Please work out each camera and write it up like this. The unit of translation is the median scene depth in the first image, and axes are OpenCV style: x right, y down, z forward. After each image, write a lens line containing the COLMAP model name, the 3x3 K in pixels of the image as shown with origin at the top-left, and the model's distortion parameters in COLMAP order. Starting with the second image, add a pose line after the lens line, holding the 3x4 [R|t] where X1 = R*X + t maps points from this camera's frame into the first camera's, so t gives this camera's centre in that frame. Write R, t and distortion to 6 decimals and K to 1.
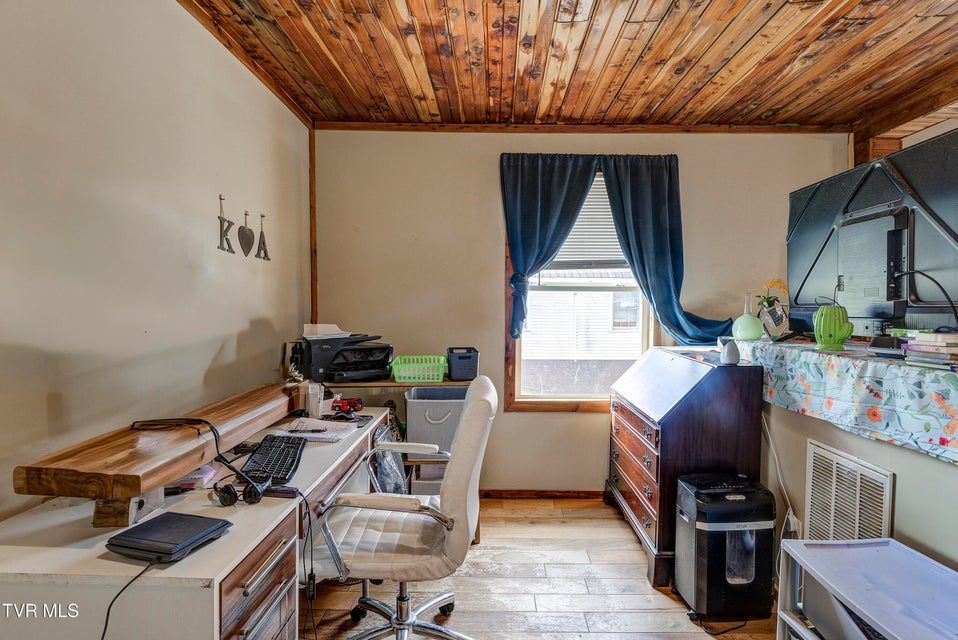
lens RADIAL K [[510.2, 0, 482.4], [0, 510.2, 331.2], [0, 0, 1]] dist [-0.002645, -0.000498]
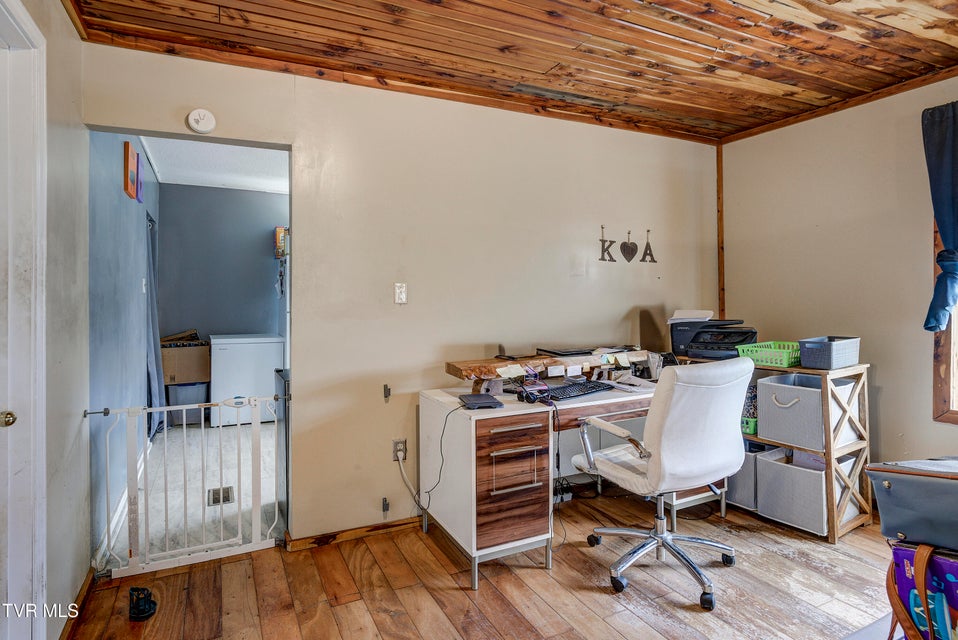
lens RADIAL K [[501.6, 0, 495.9], [0, 501.6, 305.7], [0, 0, 1]] dist [-0.002116, 0.000721]
pose [[0.495114, 0.002407, -0.868824, 0.530950], [-0.024718, 0.999630, -0.011316, 0.000526], [0.868476, 0.027078, 0.494991, -0.017786]]
